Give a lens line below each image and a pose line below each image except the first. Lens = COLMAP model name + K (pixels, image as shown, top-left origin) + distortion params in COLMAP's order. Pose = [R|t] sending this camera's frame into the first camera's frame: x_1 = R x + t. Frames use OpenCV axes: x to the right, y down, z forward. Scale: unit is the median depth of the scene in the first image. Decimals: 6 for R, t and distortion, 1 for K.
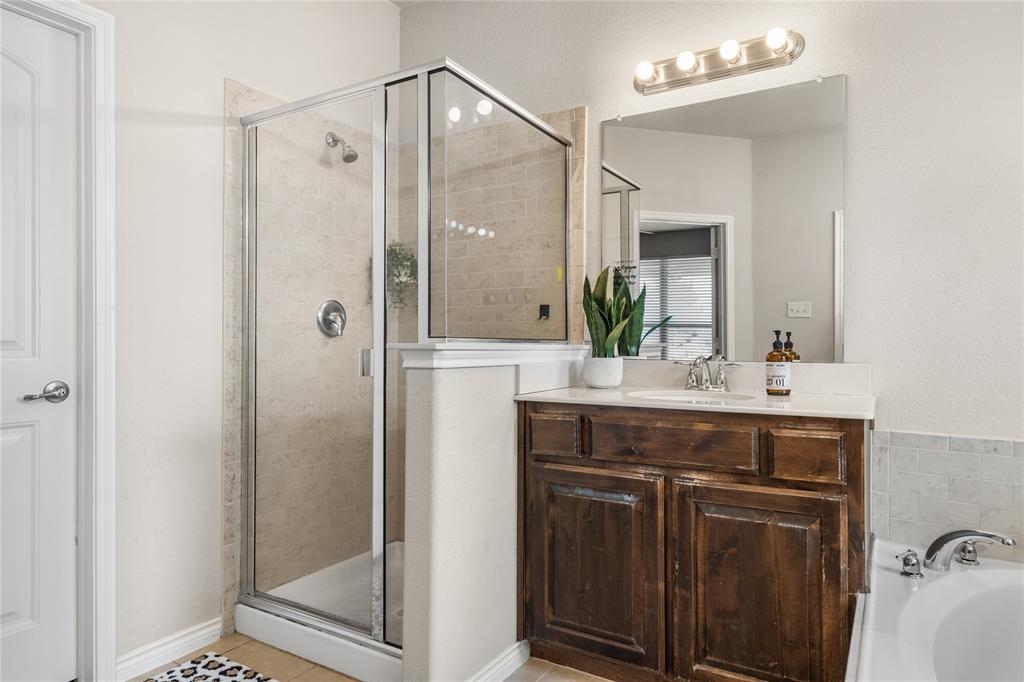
lens RADIAL K [[622.9, 0, 512.0], [0, 622.9, 341.0], [0, 0, 1]] dist [0.001377, 0.000458]
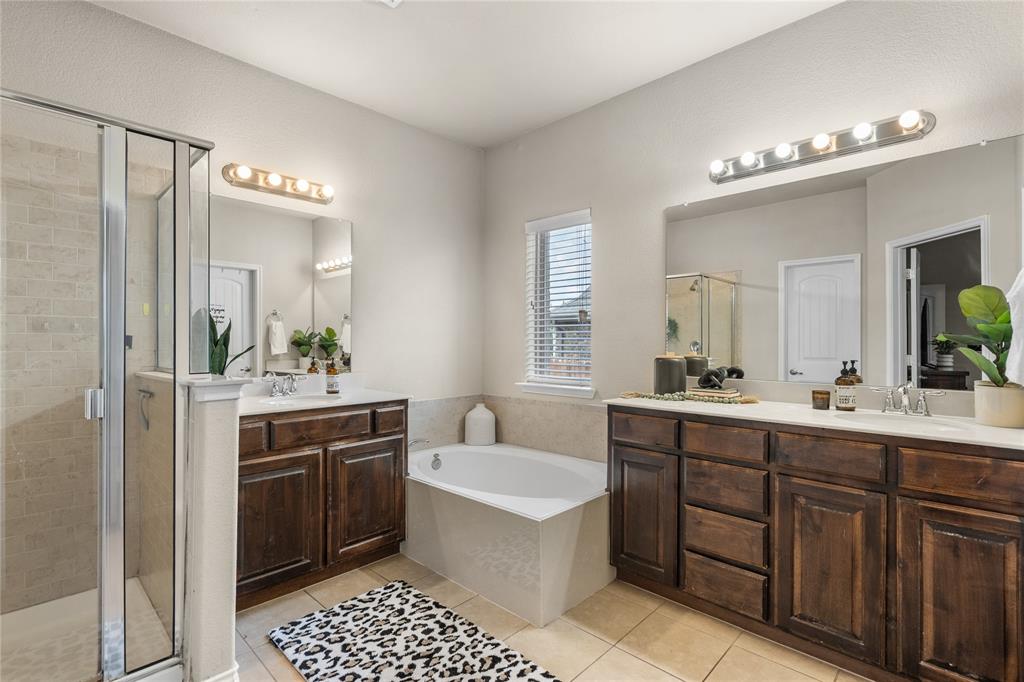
lens RADIAL K [[472.6, 0, 519.4], [0, 472.6, 342.3], [0, 0, 1]] dist [-0.011629, 0.000799]
pose [[0.211760, 0.001367, 0.977321, -0.871575], [0.001379, 0.999998, -0.001698, -0.062343], [-0.977321, 0.001707, 0.211757, 0.219592]]
